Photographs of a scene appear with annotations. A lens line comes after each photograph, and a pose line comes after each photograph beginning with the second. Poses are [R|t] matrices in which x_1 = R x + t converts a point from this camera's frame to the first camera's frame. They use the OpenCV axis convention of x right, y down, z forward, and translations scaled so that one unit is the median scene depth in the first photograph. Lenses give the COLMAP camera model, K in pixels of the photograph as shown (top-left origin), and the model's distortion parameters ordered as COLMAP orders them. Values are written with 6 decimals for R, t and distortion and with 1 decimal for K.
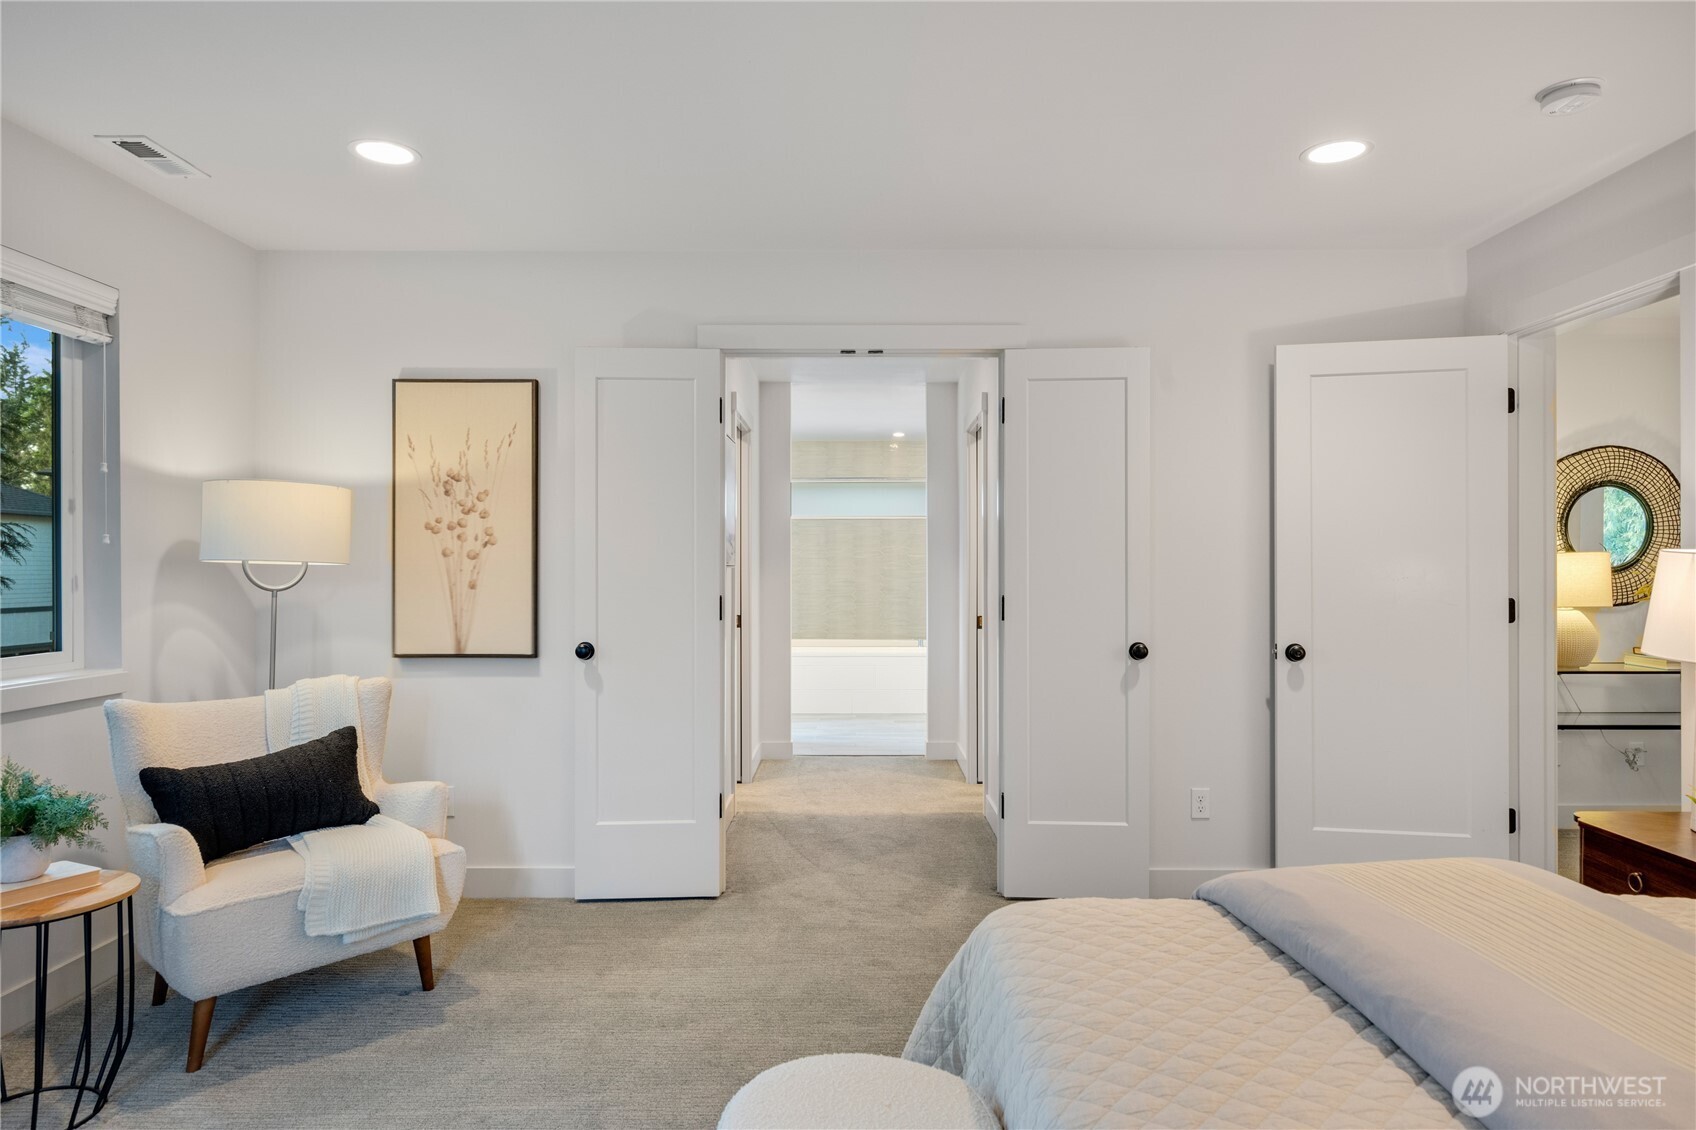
lens RADIAL K [[1005.8, 0, 847.4], [0, 1005.8, 570.5], [0, 0, 1]] dist [-0.004366, -0.000164]
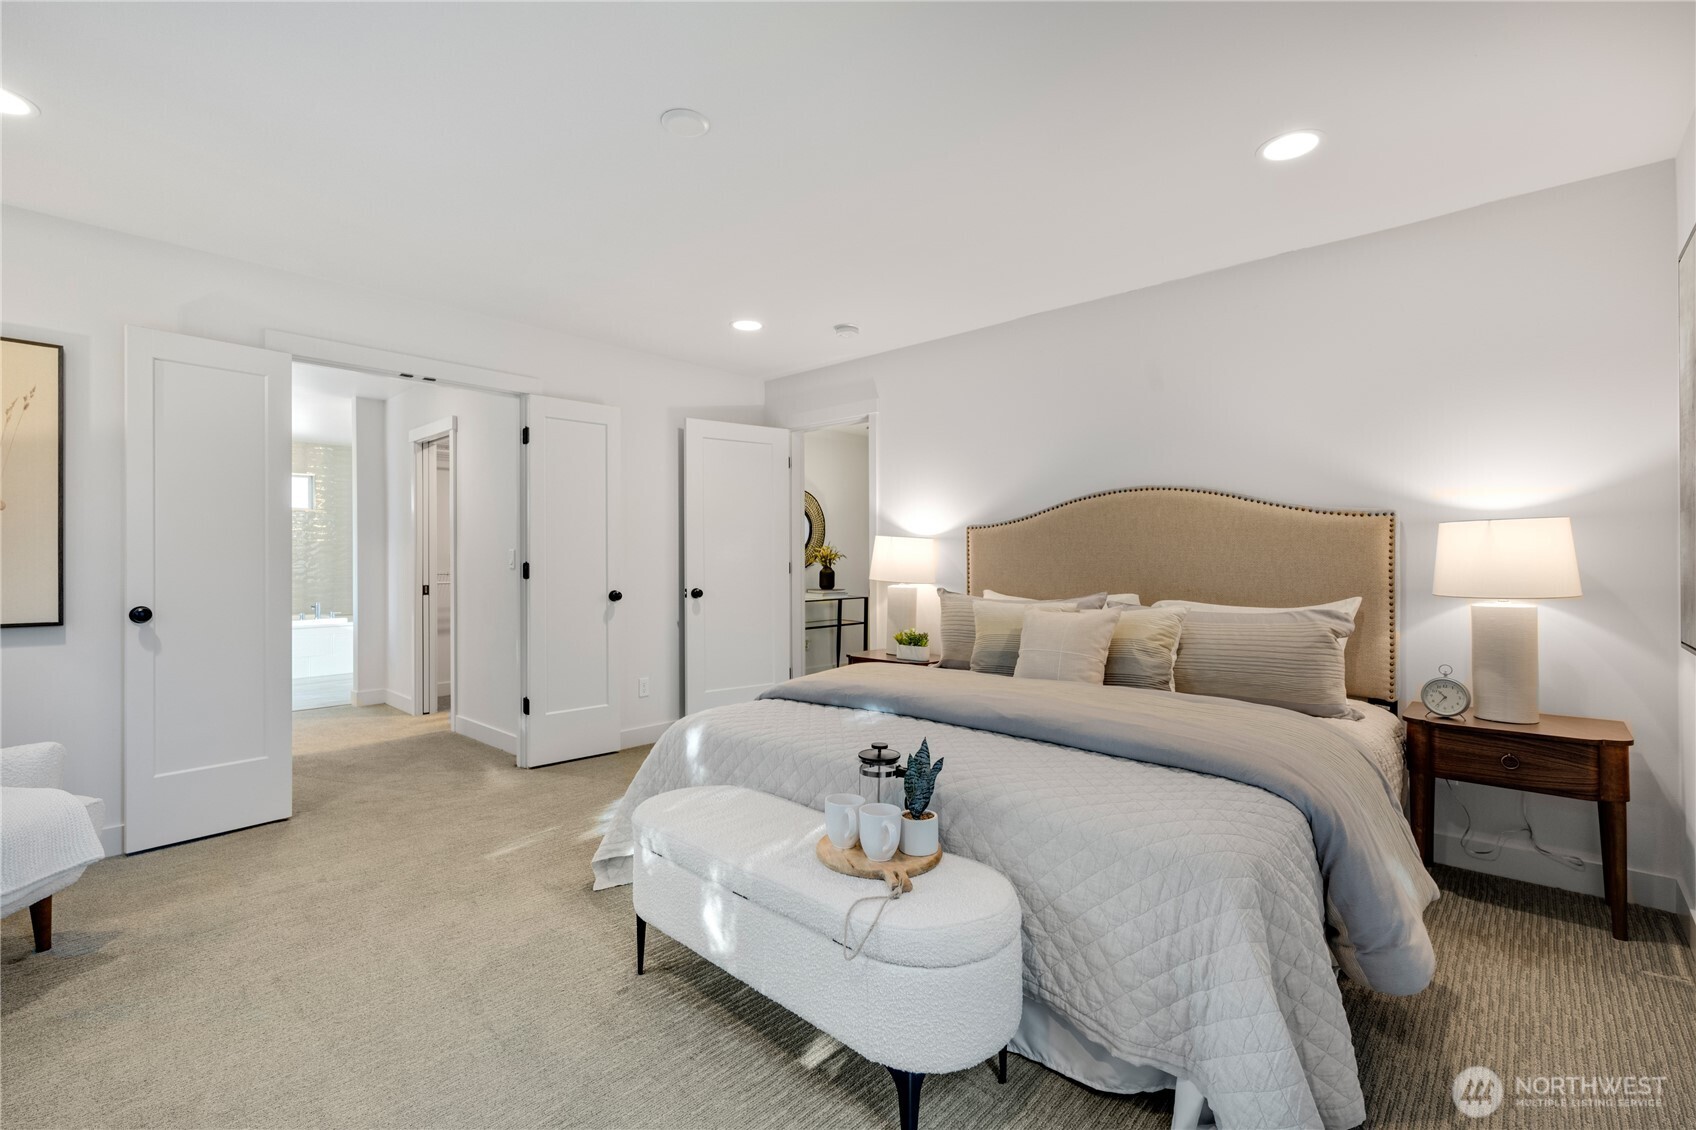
lens RADIAL K [[737.9, 0, 847.4], [0, 737.9, 559.0], [0, 0, 1]] dist [0.000560, 0.000100]
pose [[0.673066, -0.000096, 0.739583, -0.332394], [0.002429, 0.999995, -0.002081, 0.024781], [-0.739579, 0.003198, 0.673062, -0.067894]]
